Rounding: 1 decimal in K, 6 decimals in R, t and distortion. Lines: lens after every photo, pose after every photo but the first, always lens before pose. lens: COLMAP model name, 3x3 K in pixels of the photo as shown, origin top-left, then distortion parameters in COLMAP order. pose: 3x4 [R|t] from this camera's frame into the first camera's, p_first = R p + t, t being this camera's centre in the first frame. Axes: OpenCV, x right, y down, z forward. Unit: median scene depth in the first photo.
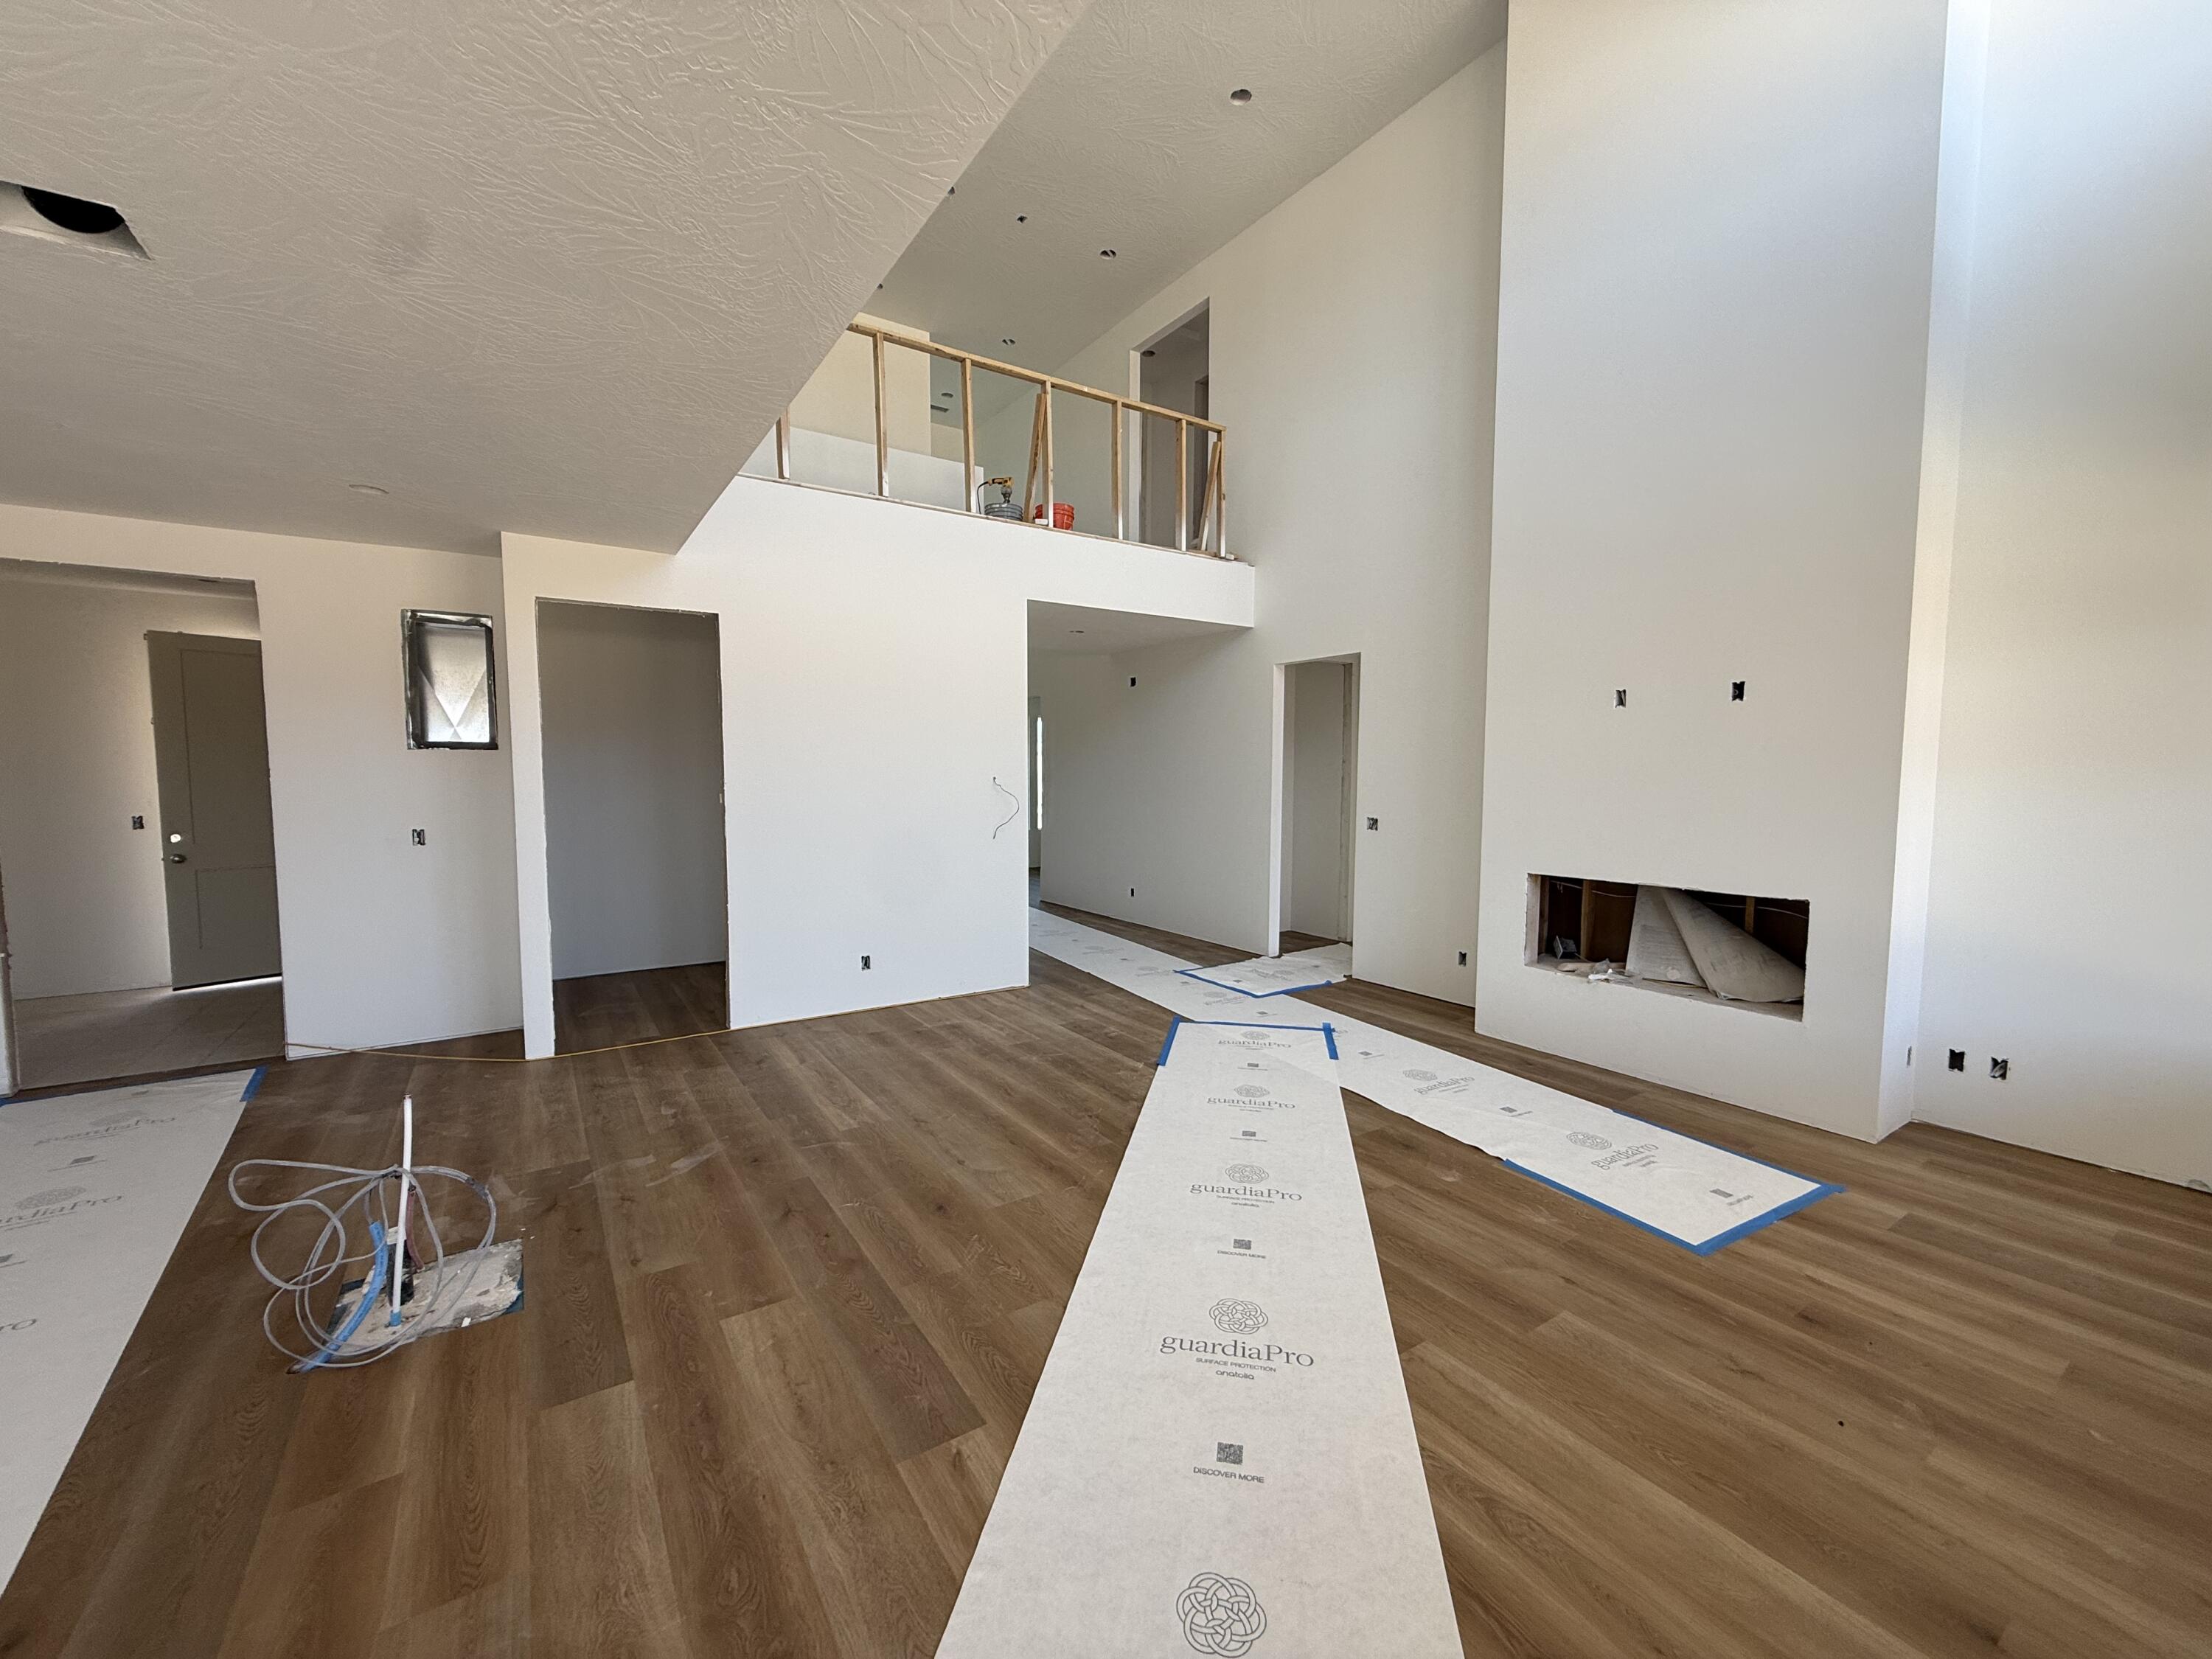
lens RADIAL K [[886.2, 0, 1106.0], [0, 886.2, 829.5], [0, 0, 1]] dist [-0.000493, -0.000213]
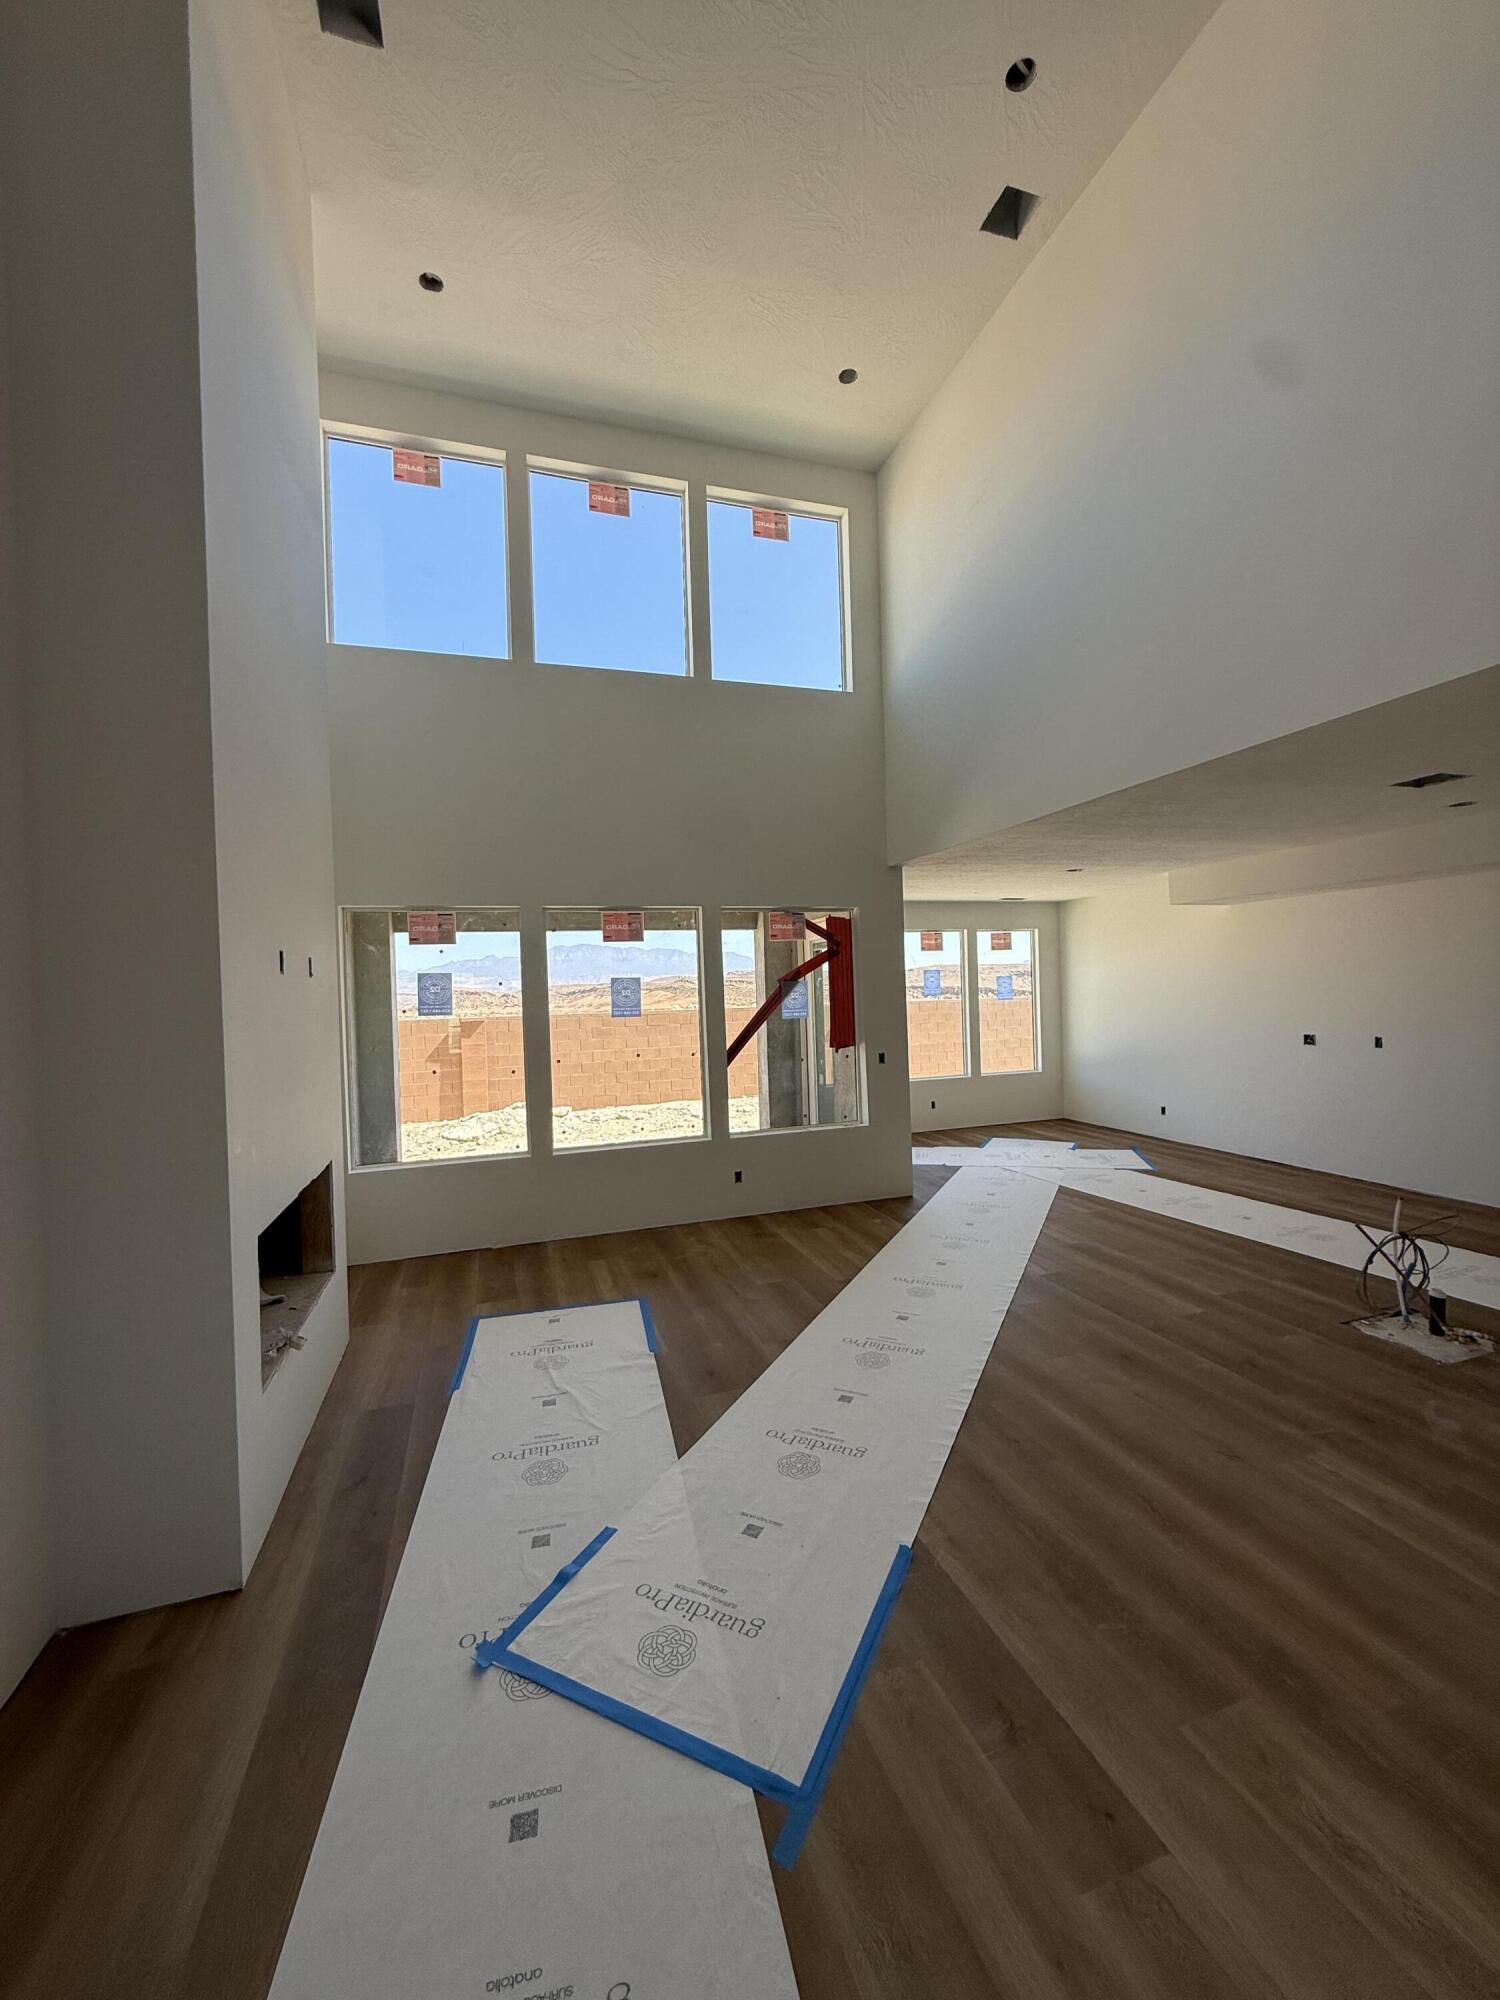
lens RADIAL K [[801.3, 0, 751.5], [0, 801.3, 992.7], [0, 0, 1]] dist [-0.000493, -0.000213]
pose [[-0.963374, 0.025492, 0.266947, 0.013224], [0.044900, 0.996752, 0.066852, -0.194501], [-0.264376, 0.076390, -0.961390, 2.054853]]
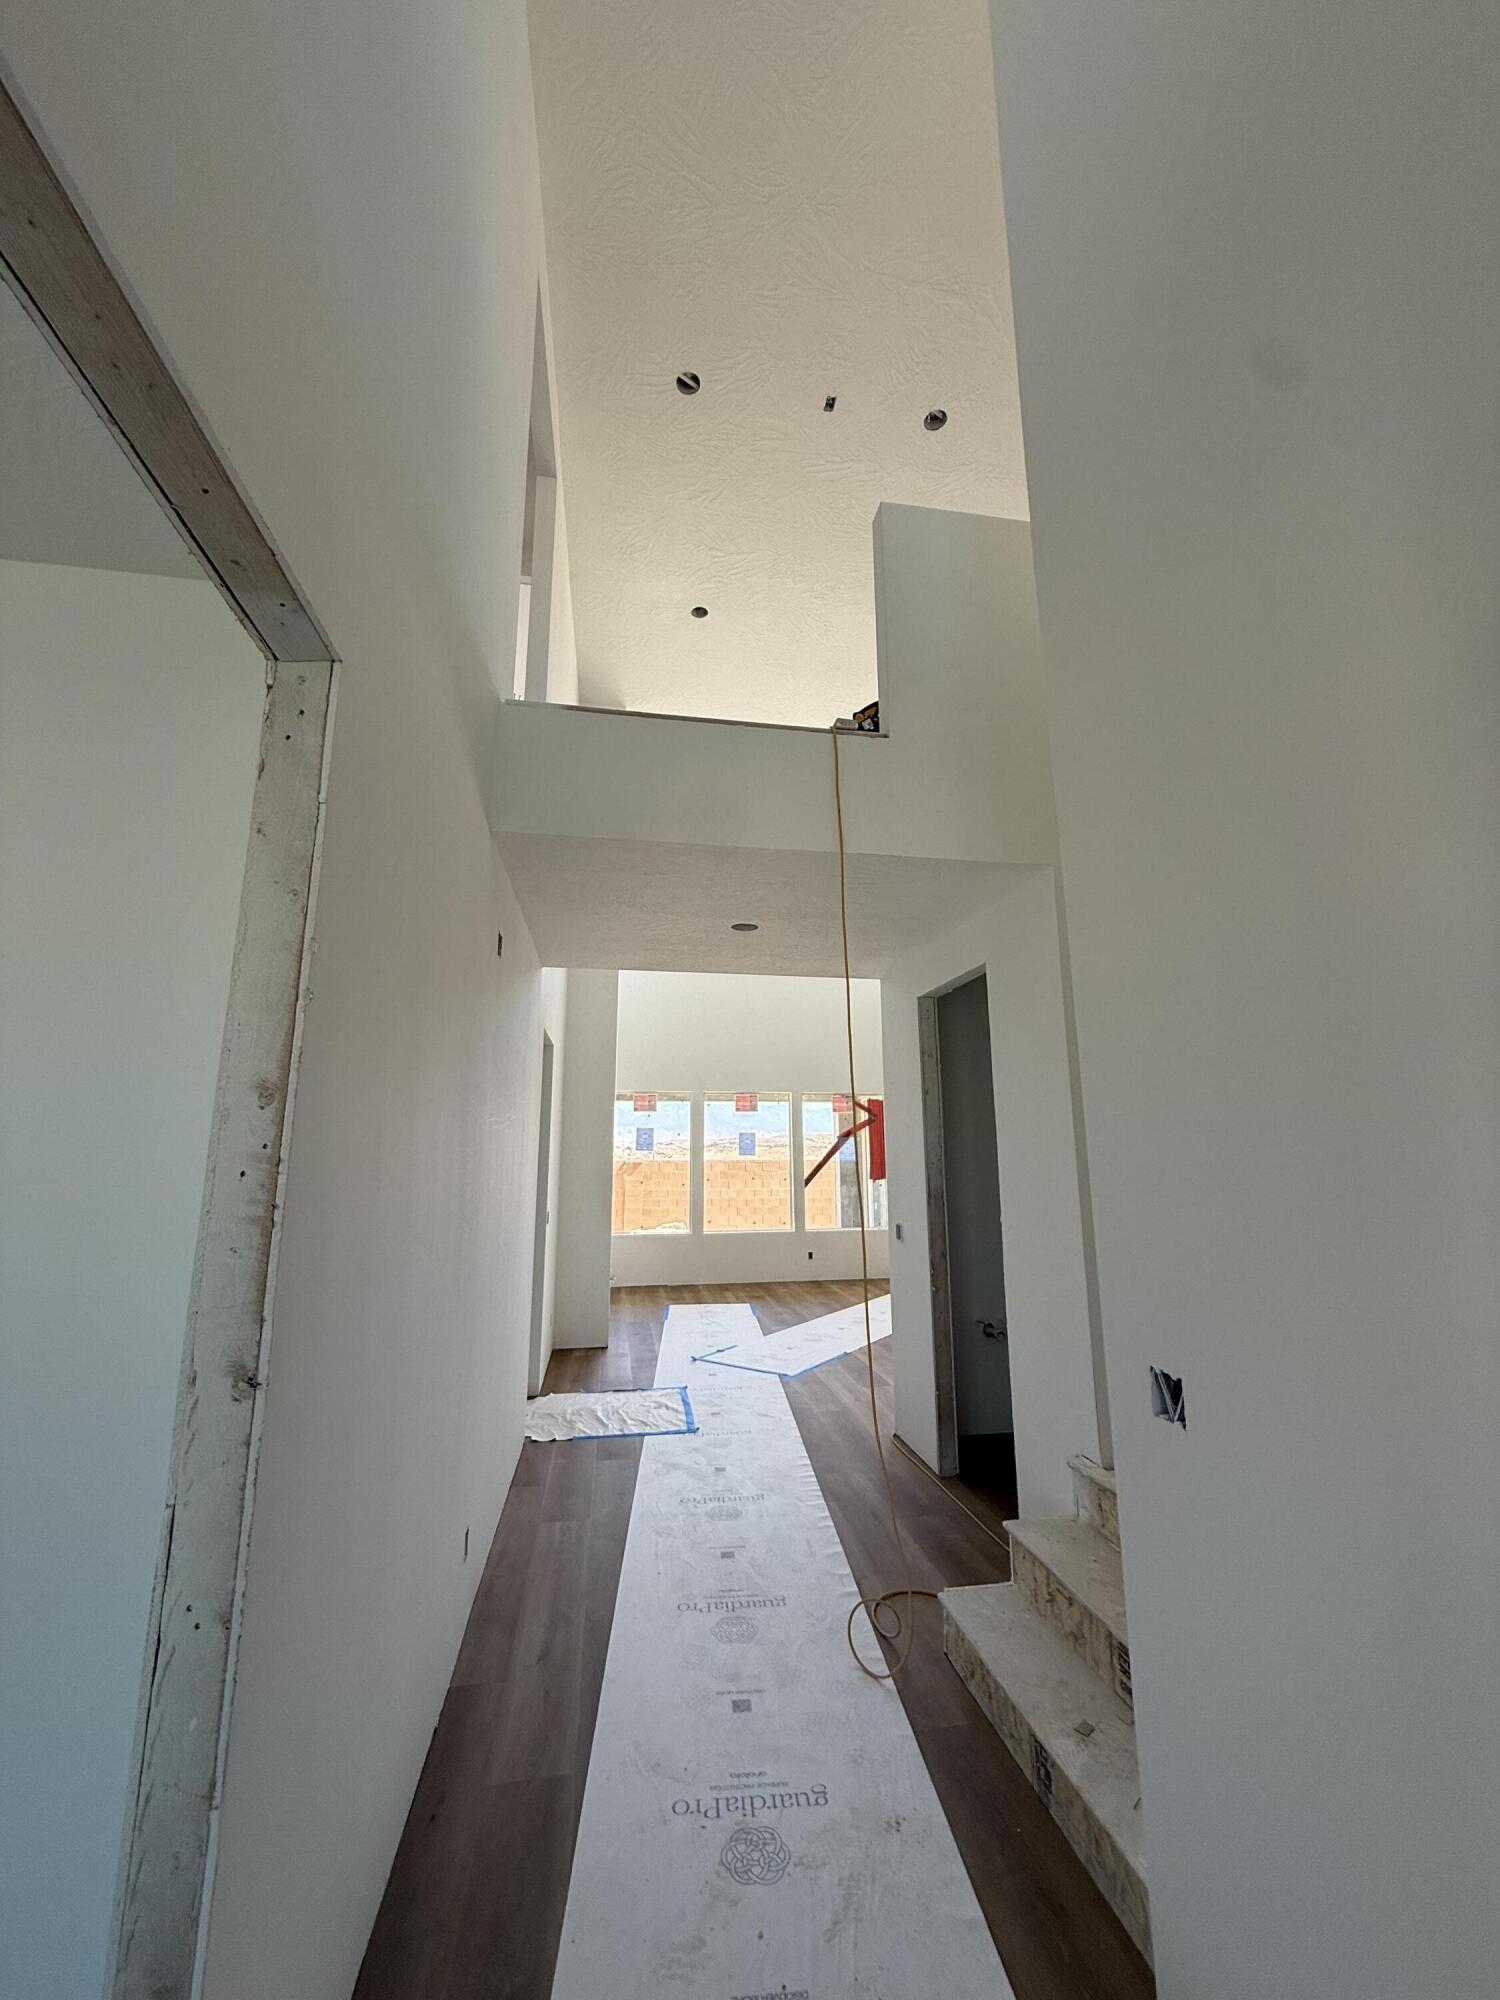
lens RADIAL K [[801.3, 0, 751.5], [0, 801.3, 992.7], [0, 0, 1]] dist [-0.000493, -0.000213]
pose [[-0.913254, 0.076631, 0.400118, -0.546959], [0.024768, 0.990776, -0.133224, -0.244659], [-0.406637, -0.111758, -0.906729, 3.295233]]
